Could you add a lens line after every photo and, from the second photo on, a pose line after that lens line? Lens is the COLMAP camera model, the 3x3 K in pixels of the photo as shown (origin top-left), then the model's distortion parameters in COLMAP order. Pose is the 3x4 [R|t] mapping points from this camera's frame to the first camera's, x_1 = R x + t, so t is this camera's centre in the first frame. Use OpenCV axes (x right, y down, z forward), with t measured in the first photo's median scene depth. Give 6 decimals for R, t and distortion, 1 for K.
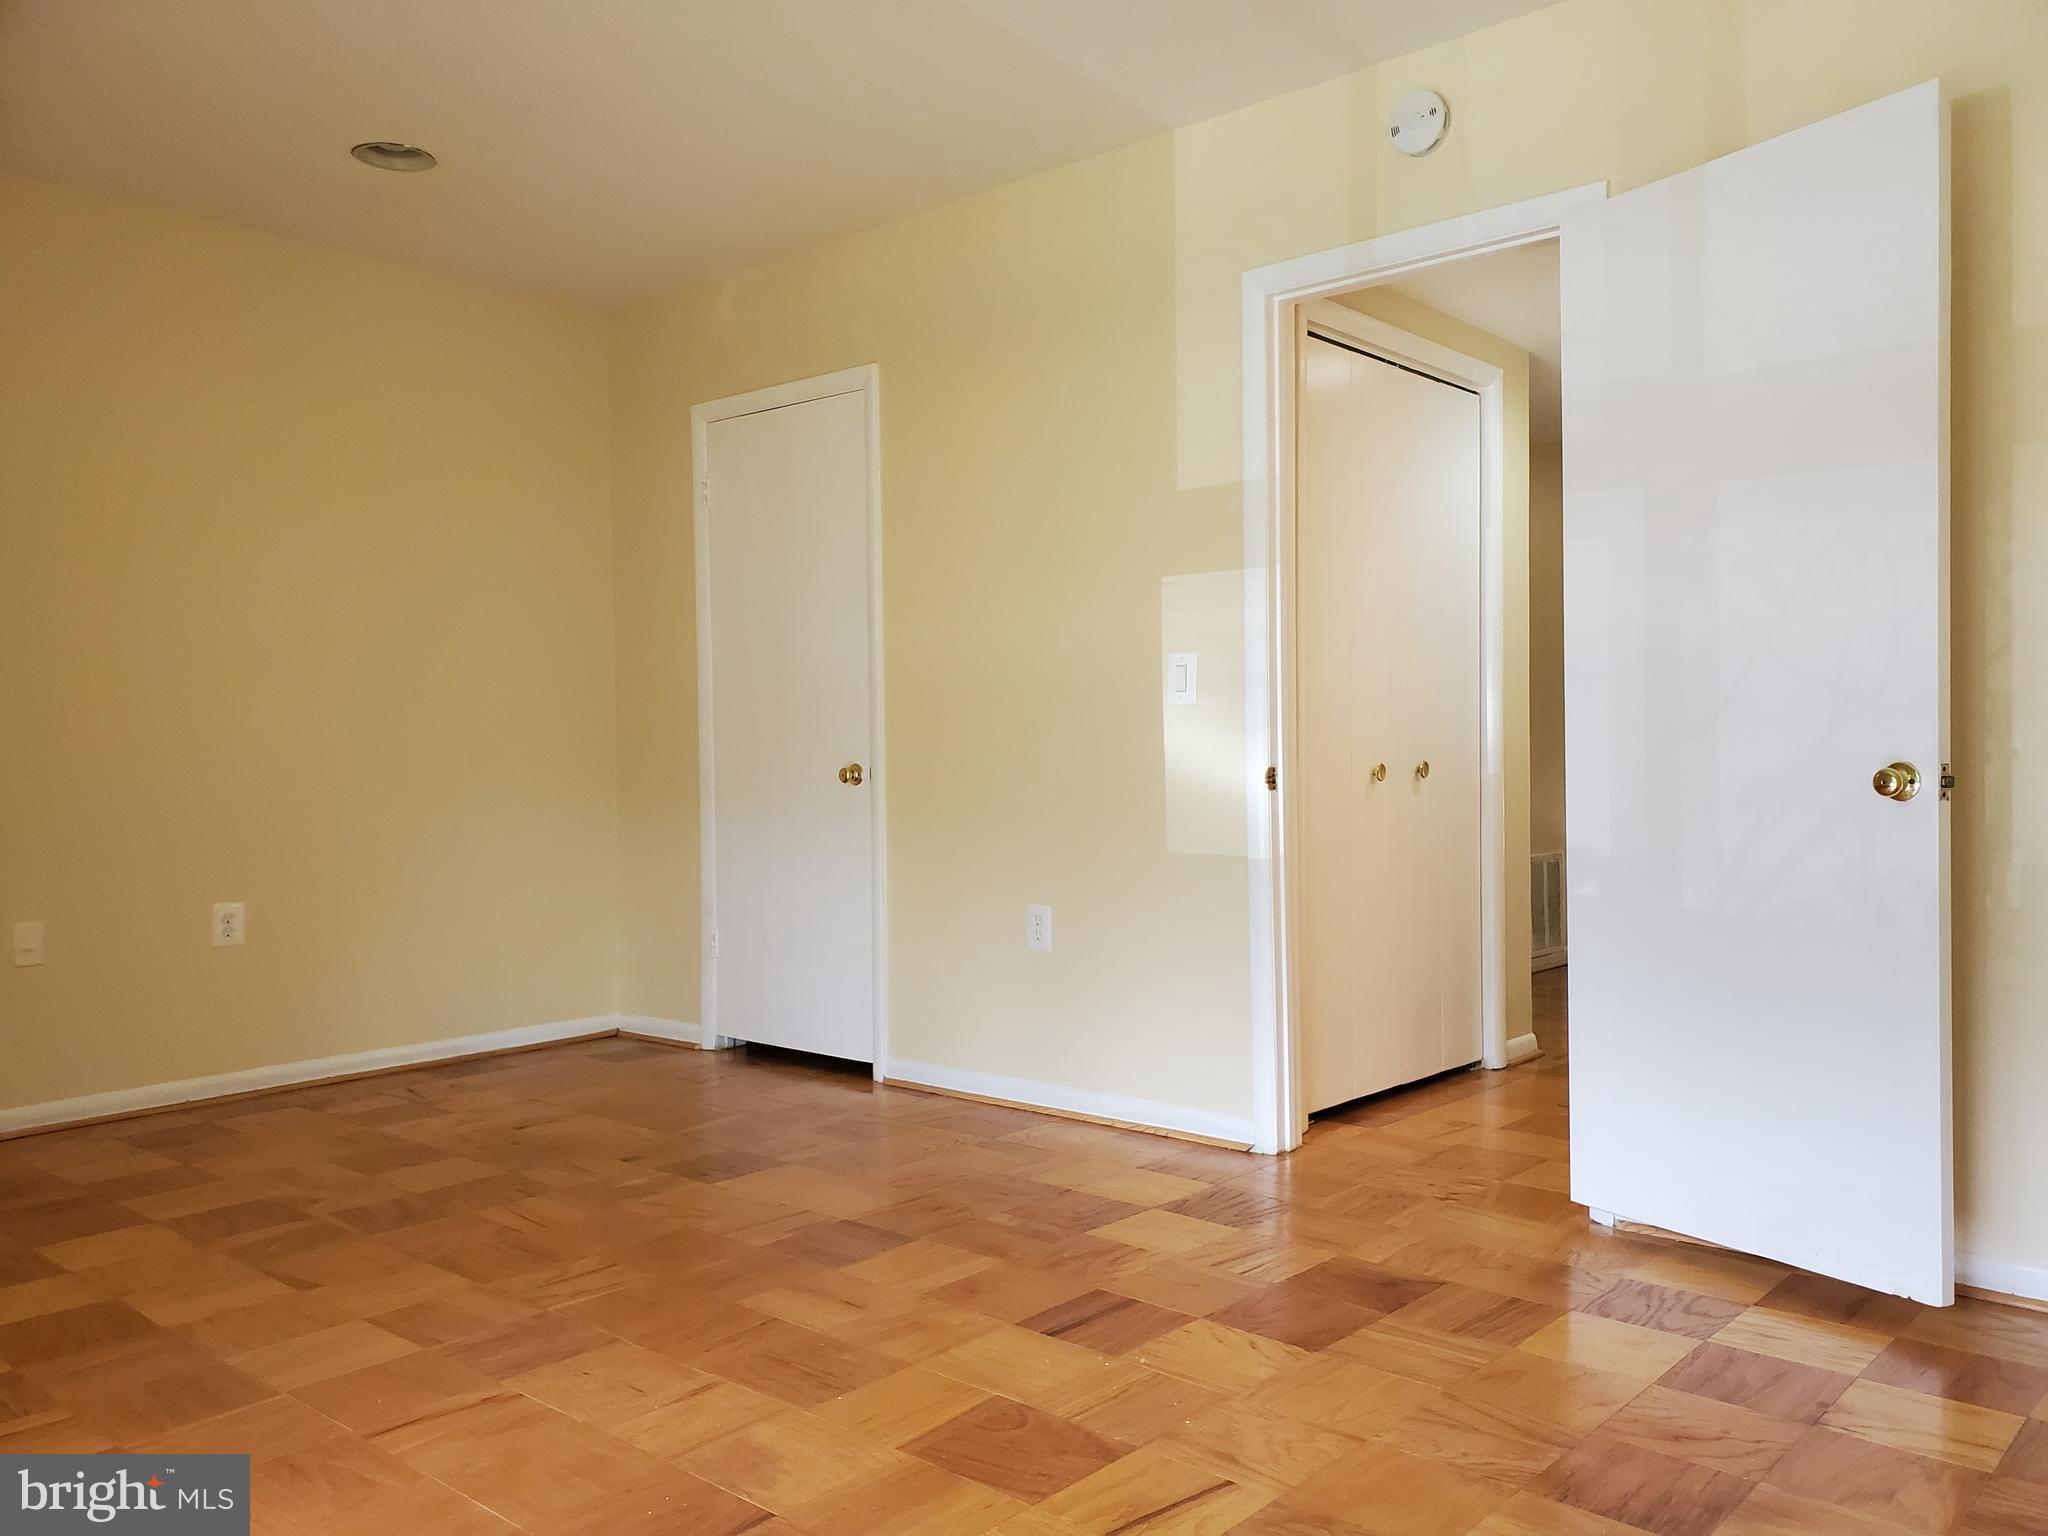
lens RADIAL K [[1584.0, 0, 1044.0], [0, 1584.0, 772.7], [0, 0, 1]] dist [0.011705, 0.006706]
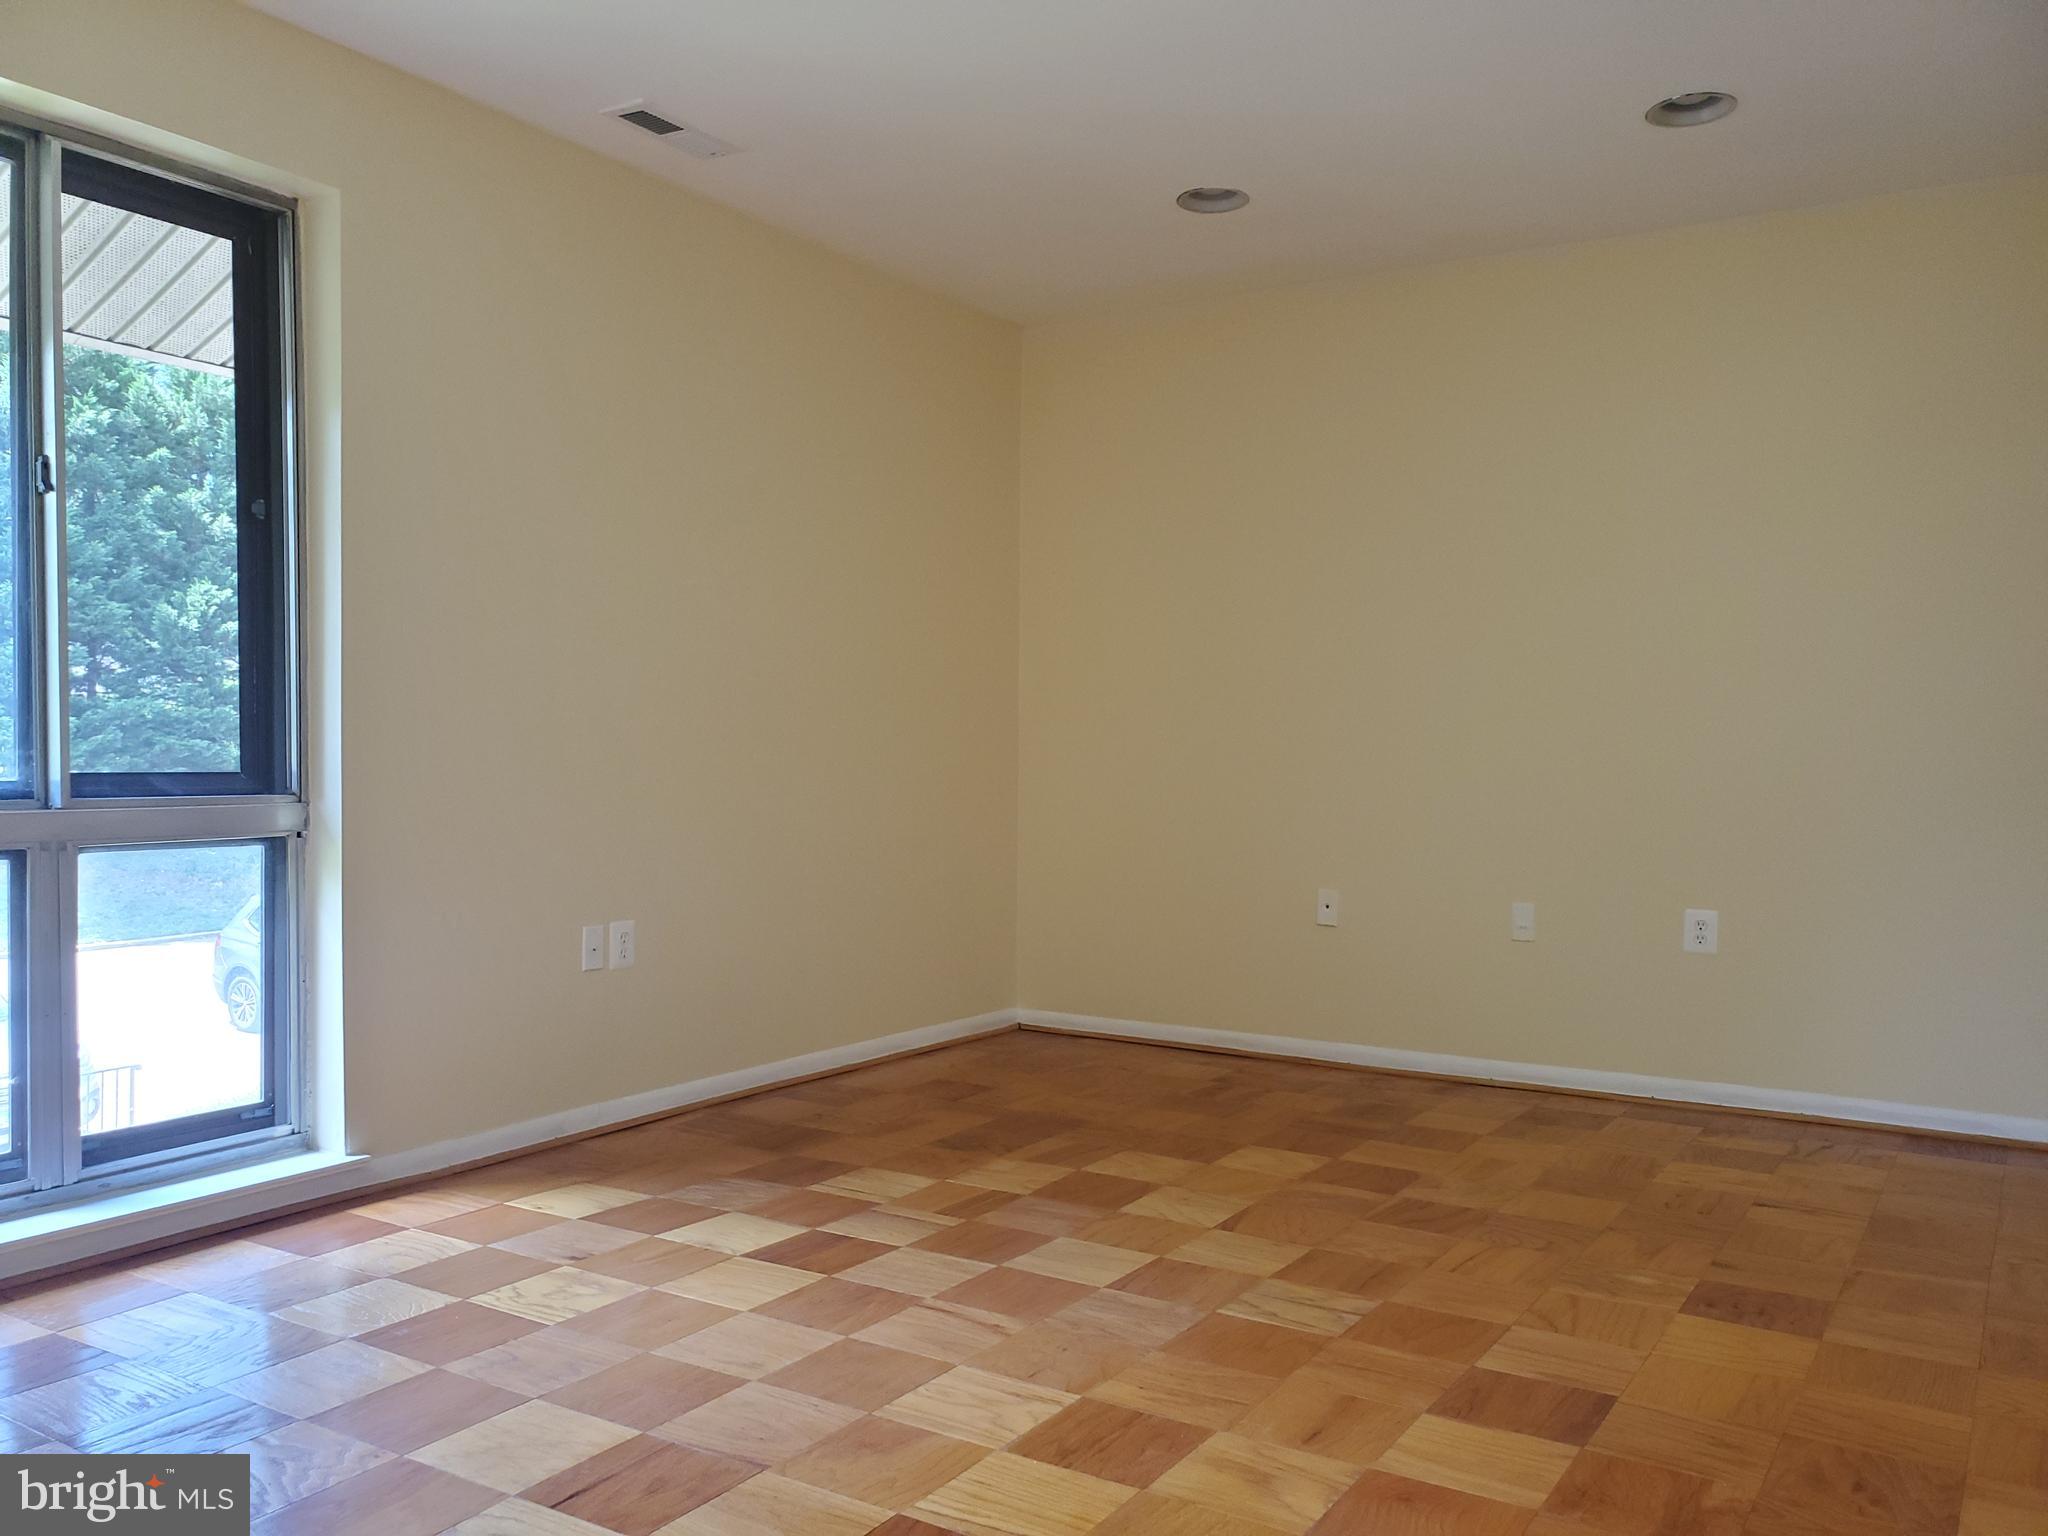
lens RADIAL K [[1584.0, 0, 1044.0], [0, 1584.0, 772.7], [0, 0, 1]] dist [0.011705, 0.006706]
pose [[0.168070, 0.023451, -0.985496, 0.552746], [-0.025220, 0.999492, 0.019482, -0.017542], [0.985452, 0.021580, 0.168576, 0.601183]]
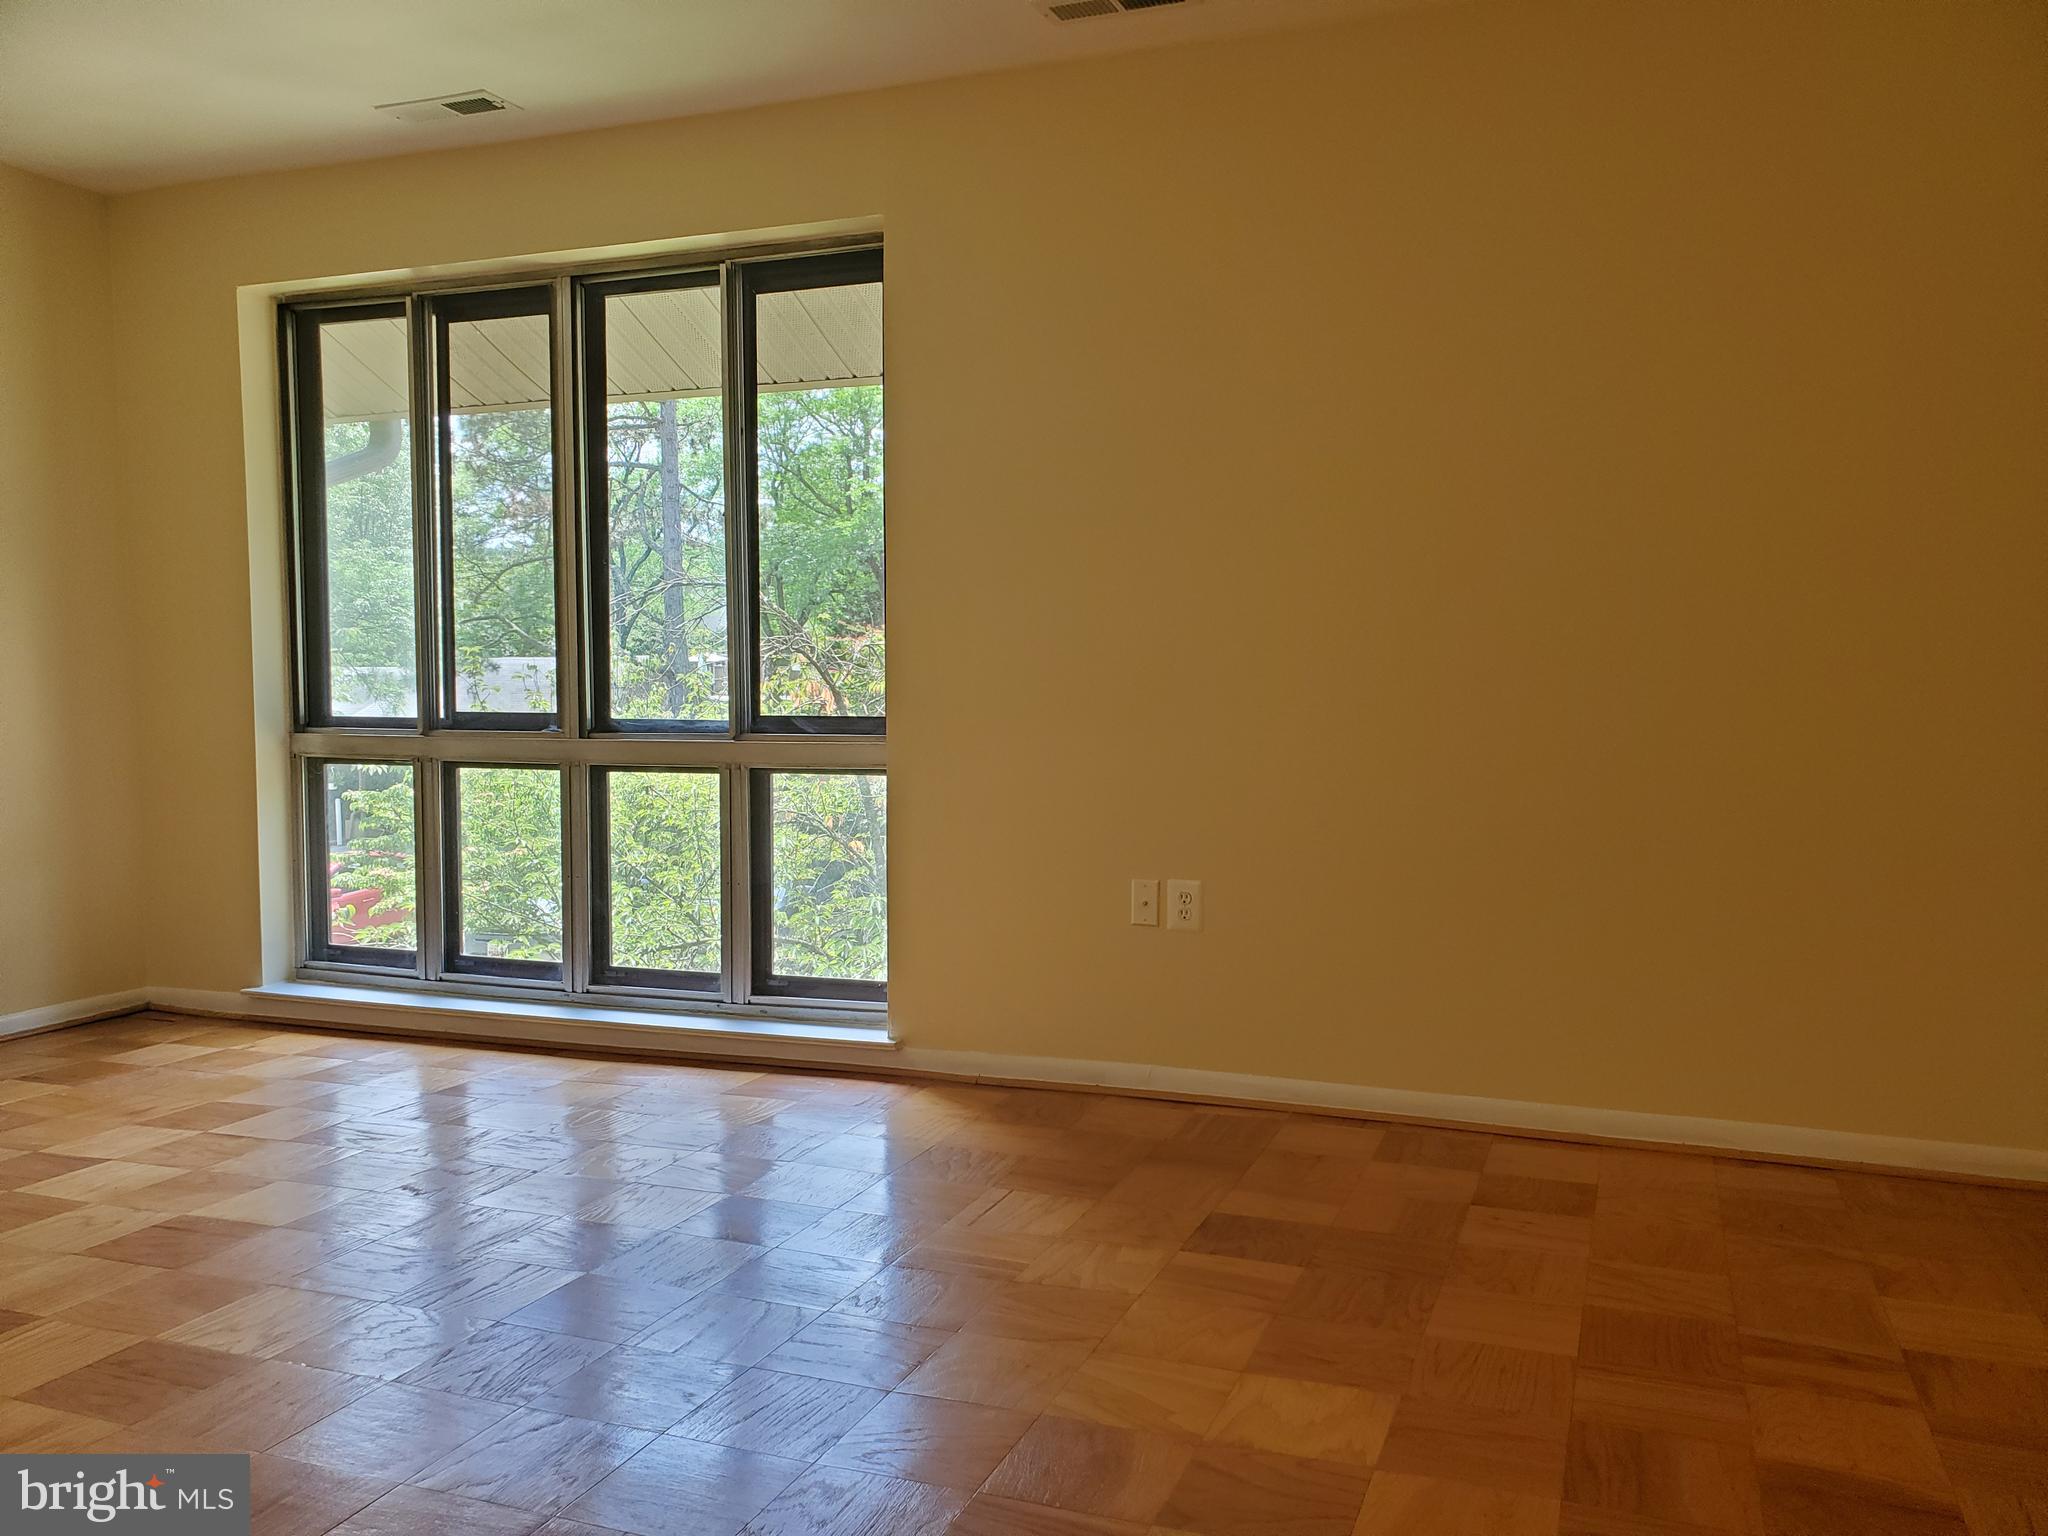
lens RADIAL K [[1612.3, 0, 1030.5], [0, 1612.3, 792.9], [0, 0, 1]] dist [0.044346, -0.003242]
pose [[-0.934634, 0.041194, -0.353218, -0.231297], [0.012167, 0.996391, 0.084009, -0.030020], [0.355404, 0.074220, -0.931762, 1.544737]]
